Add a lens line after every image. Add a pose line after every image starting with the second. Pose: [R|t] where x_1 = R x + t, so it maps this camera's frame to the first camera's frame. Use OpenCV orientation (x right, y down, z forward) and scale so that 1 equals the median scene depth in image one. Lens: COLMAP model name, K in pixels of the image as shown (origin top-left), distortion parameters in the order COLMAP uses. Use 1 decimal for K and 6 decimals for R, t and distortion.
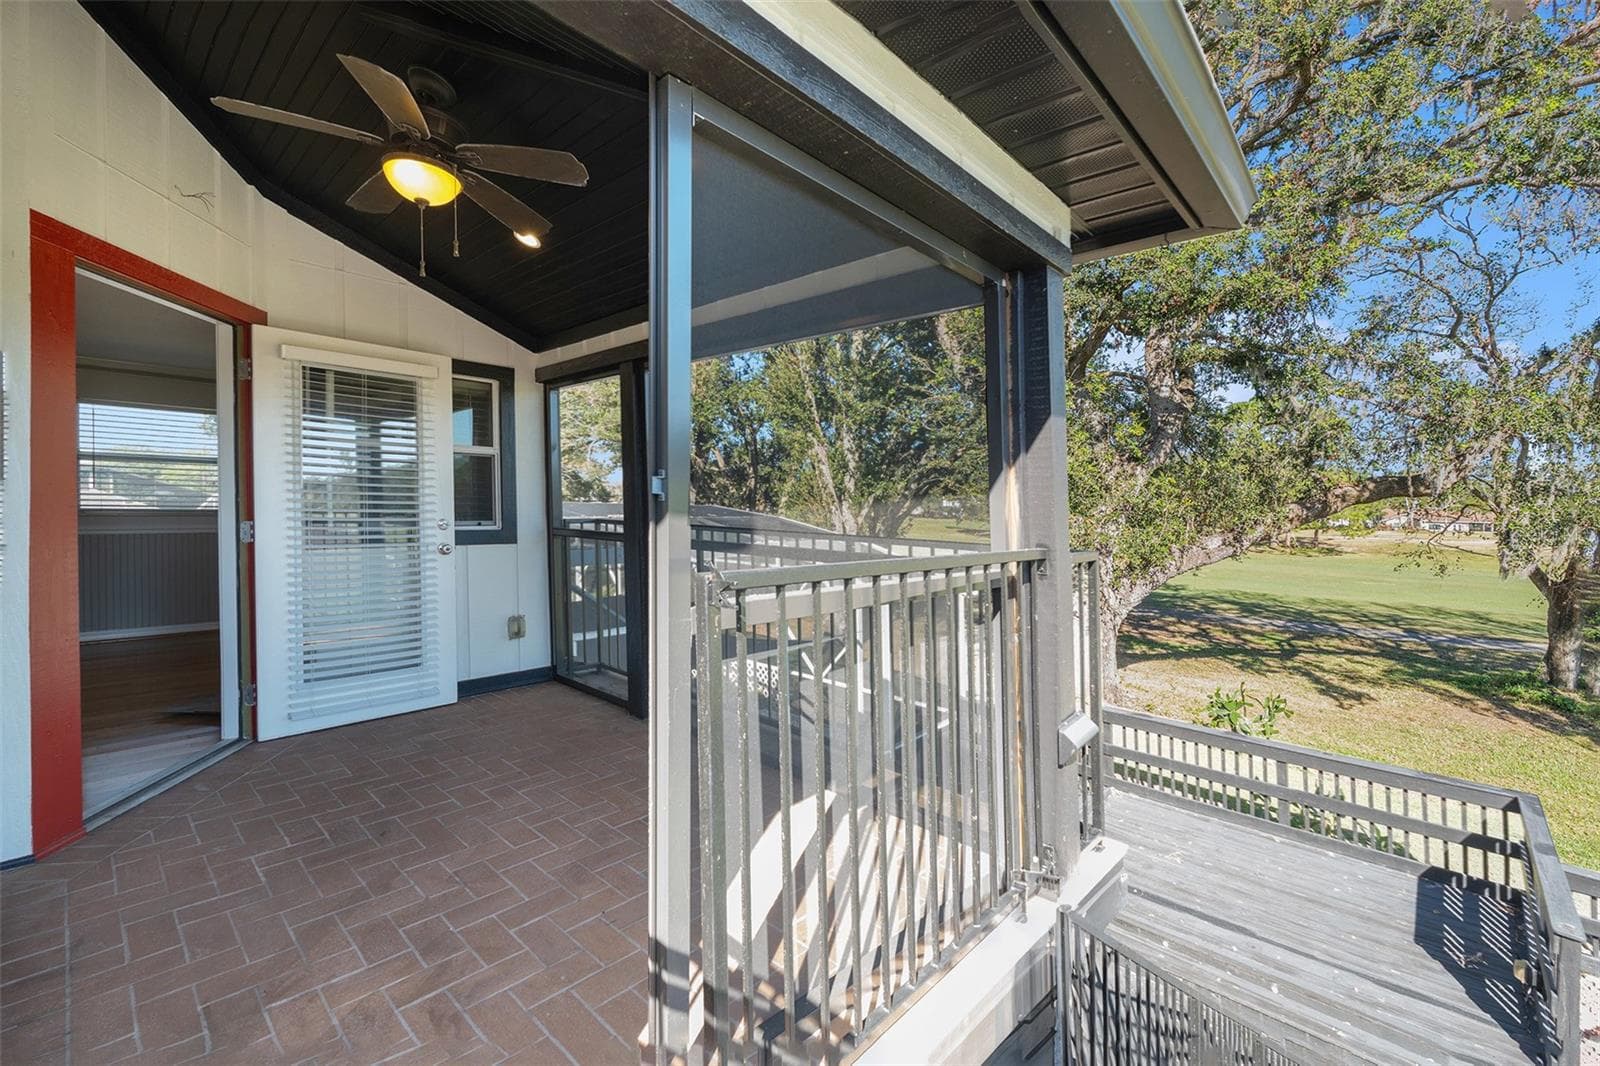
lens RADIAL K [[671.7, 0, 802.0], [0, 671.7, 511.9], [0, 0, 1]] dist [-0.000309, -0.000093]
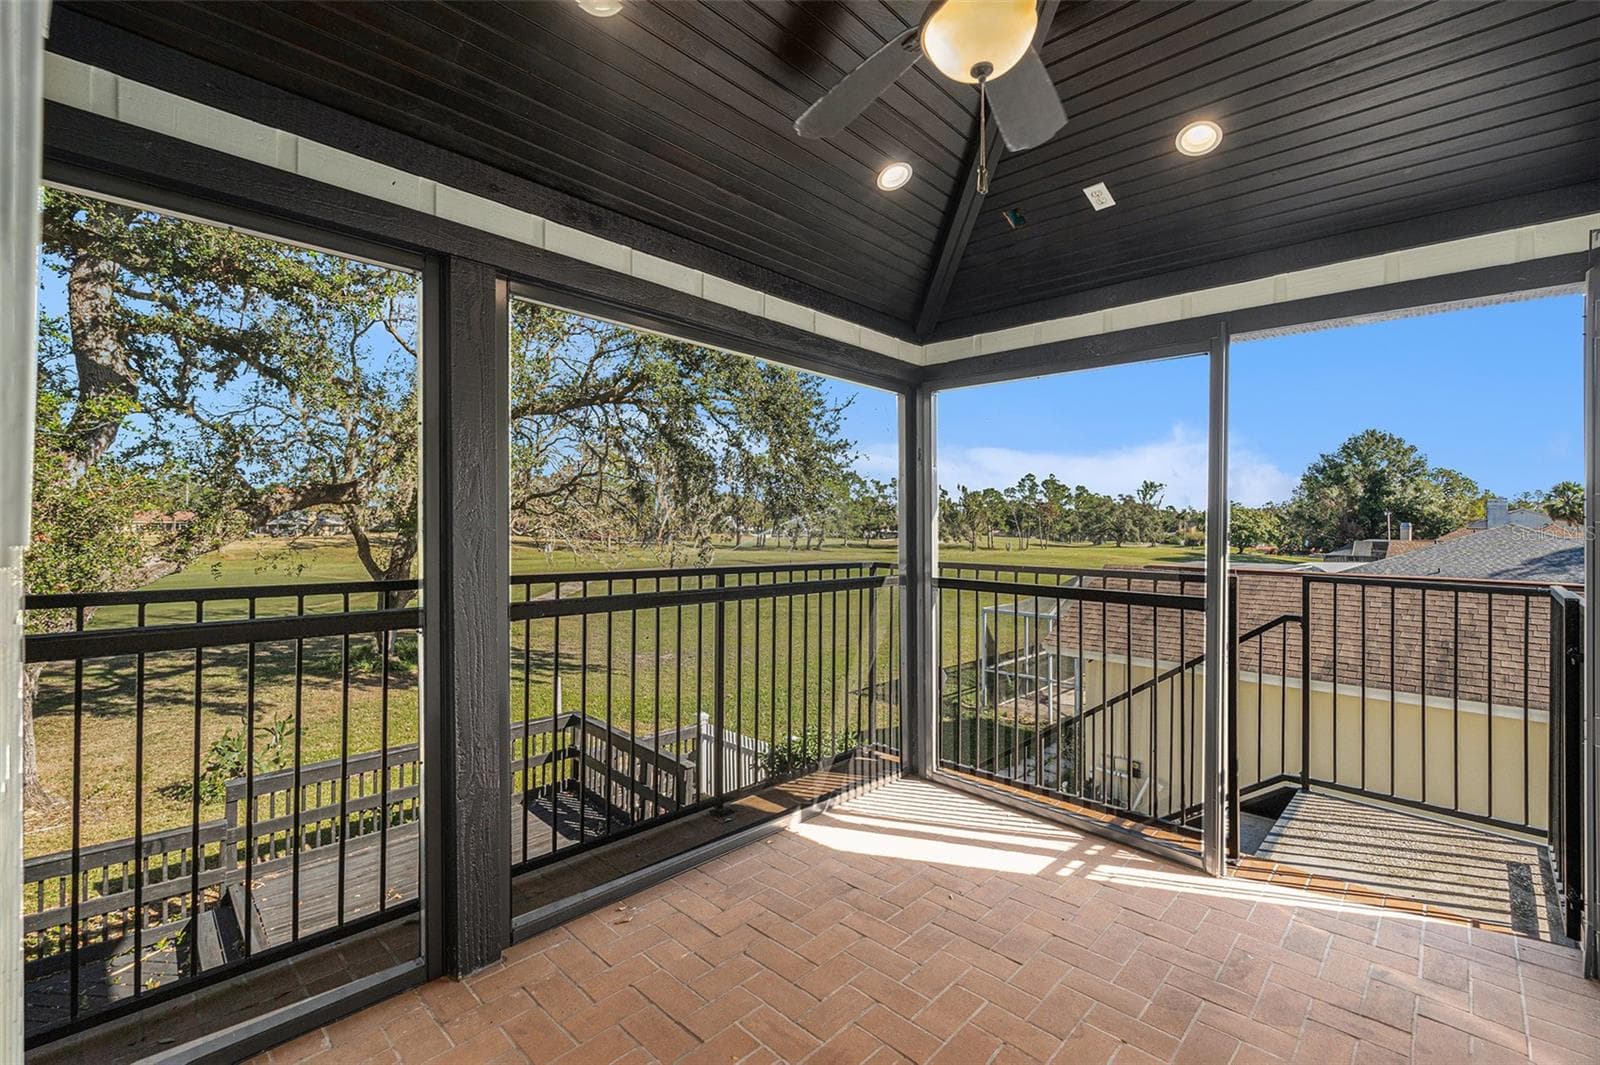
lens RADIAL K [[726.8, 0, 783.6], [0, 726.8, 510.4], [0, 0, 1]] dist [0.001758, -0.000075]
pose [[0.019964, 0.002496, 0.999798, -0.246038], [-0.004071, 0.999989, -0.002415, -0.011858], [-0.999792, -0.004022, 0.019974, 0.235865]]
